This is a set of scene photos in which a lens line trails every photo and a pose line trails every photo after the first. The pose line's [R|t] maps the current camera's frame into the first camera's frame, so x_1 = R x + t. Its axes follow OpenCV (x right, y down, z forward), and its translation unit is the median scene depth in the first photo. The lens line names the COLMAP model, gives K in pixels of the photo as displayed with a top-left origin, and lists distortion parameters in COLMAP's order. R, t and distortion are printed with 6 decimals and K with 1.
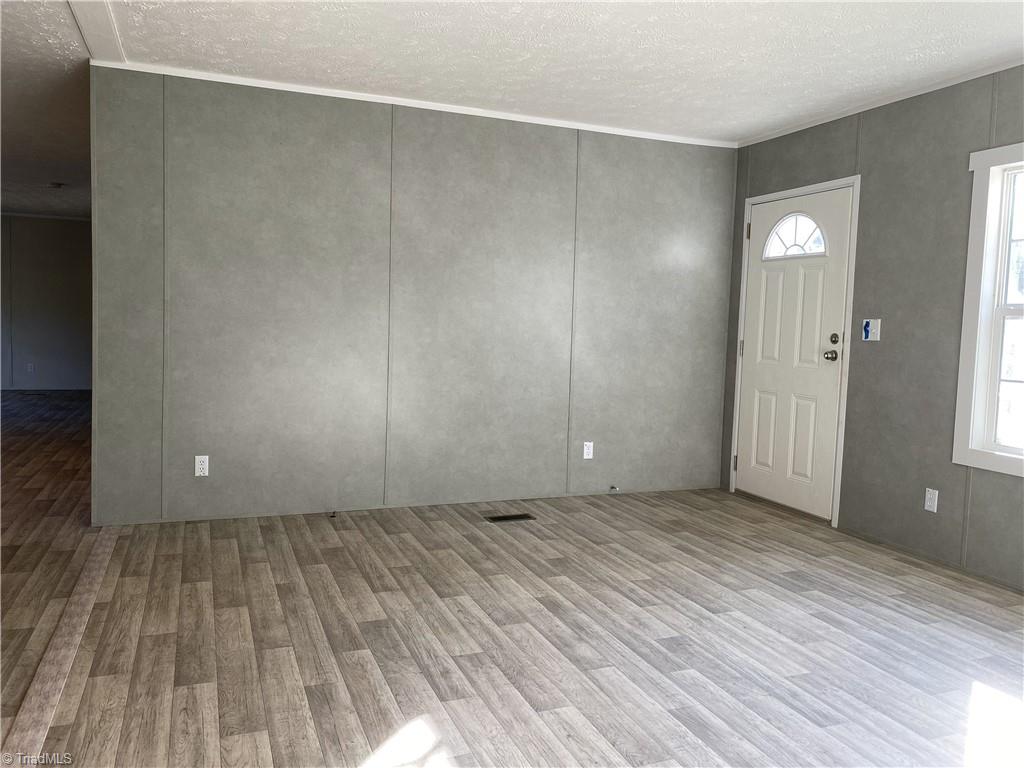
lens RADIAL K [[780.6, 0, 512.7], [0, 780.6, 382.1], [0, 0, 1]] dist [0.033881, -0.018006]
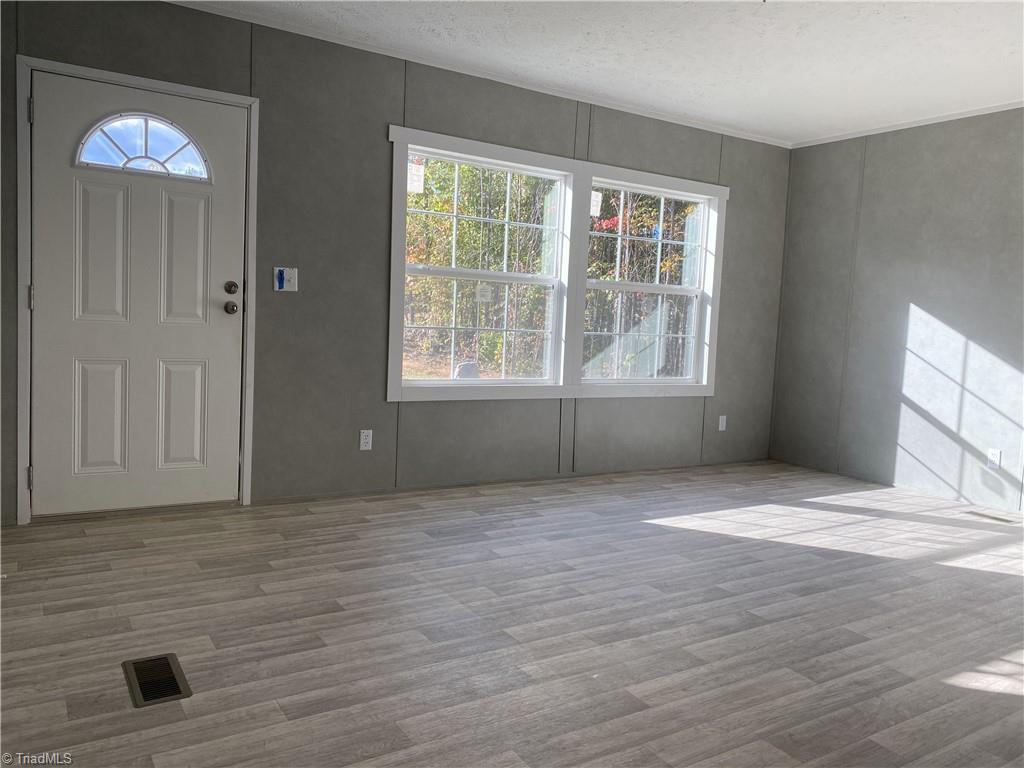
lens RADIAL K [[780.6, 0, 515.7], [0, 780.6, 384.6], [0, 0, 1]] dist [0.033881, -0.018006]
pose [[-0.180911, -0.135040, 0.974184, -0.563211], [0.022398, 0.989706, 0.141351, -0.075708], [-0.983244, 0.047391, -0.176024, 1.002490]]
